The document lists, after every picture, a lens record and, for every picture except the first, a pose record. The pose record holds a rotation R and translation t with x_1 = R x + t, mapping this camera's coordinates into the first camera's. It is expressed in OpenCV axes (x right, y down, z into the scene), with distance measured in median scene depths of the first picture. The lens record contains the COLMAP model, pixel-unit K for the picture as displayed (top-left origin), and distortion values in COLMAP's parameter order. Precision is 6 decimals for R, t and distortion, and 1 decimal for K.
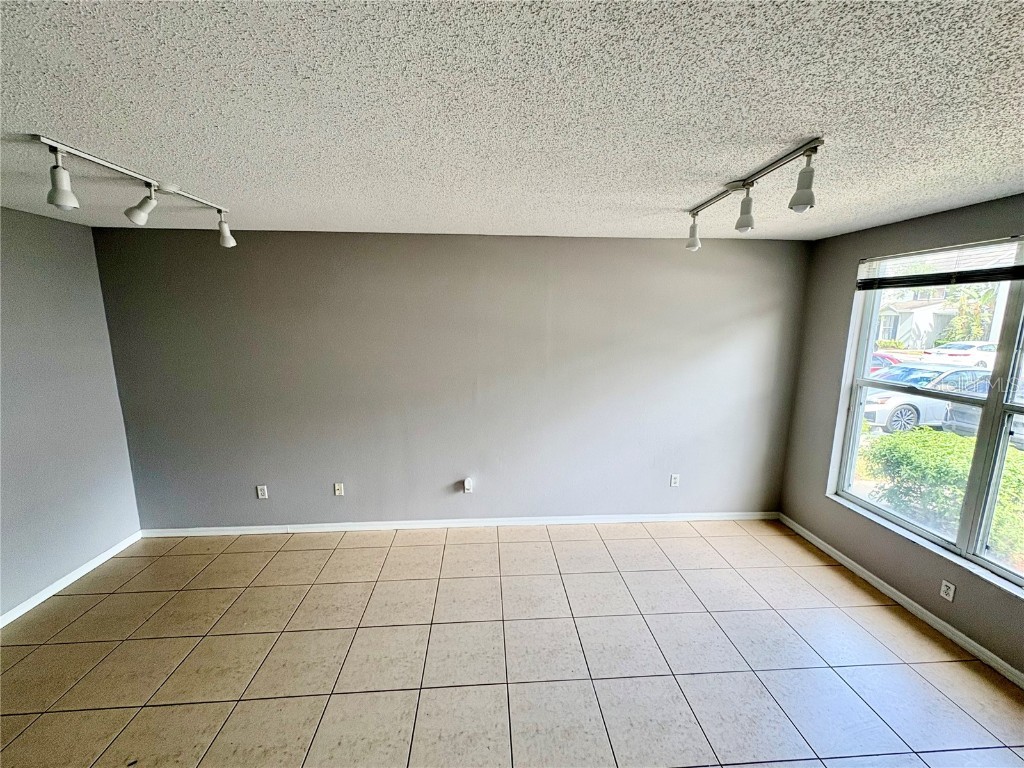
lens RADIAL K [[405.7, 0, 512.0], [0, 405.7, 384.0], [0, 0, 1]] dist [0.002956, -0.000225]
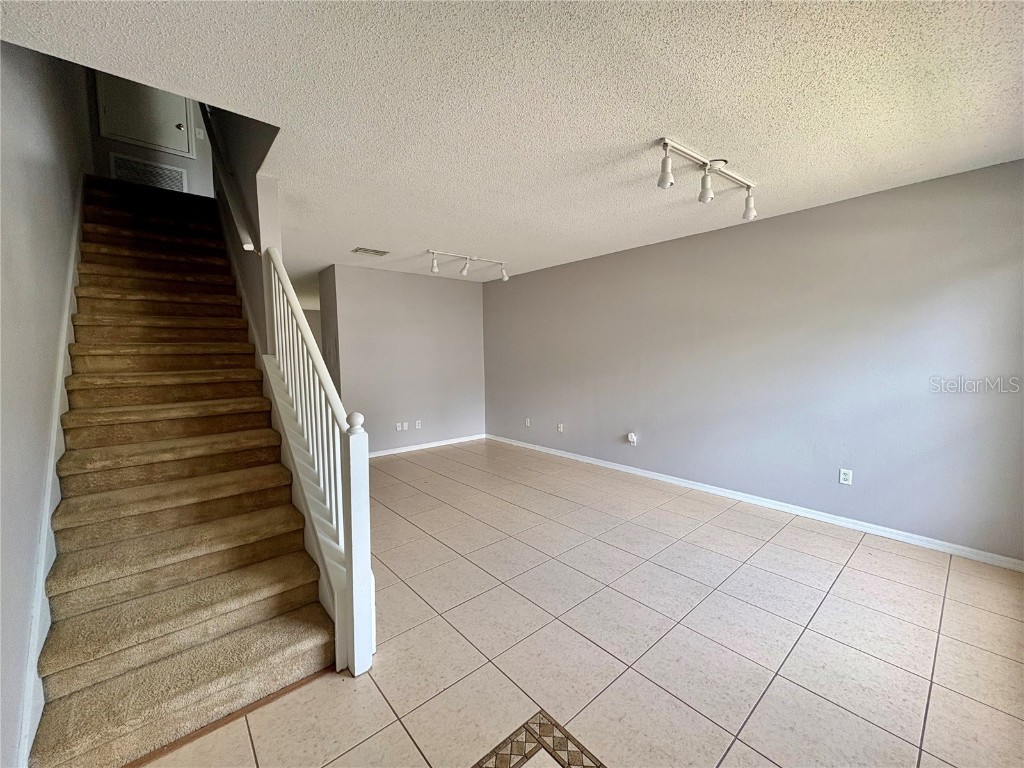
lens RADIAL K [[405.7, 0, 512.0], [0, 405.7, 384.0], [0, 0, 1]] dist [0.002956, -0.000225]
pose [[0.599182, 0.050160, -0.799040, 0.915750], [-0.120443, 0.992325, -0.028024, 0.213798], [0.791501, 0.113030, 0.600624, -0.118228]]
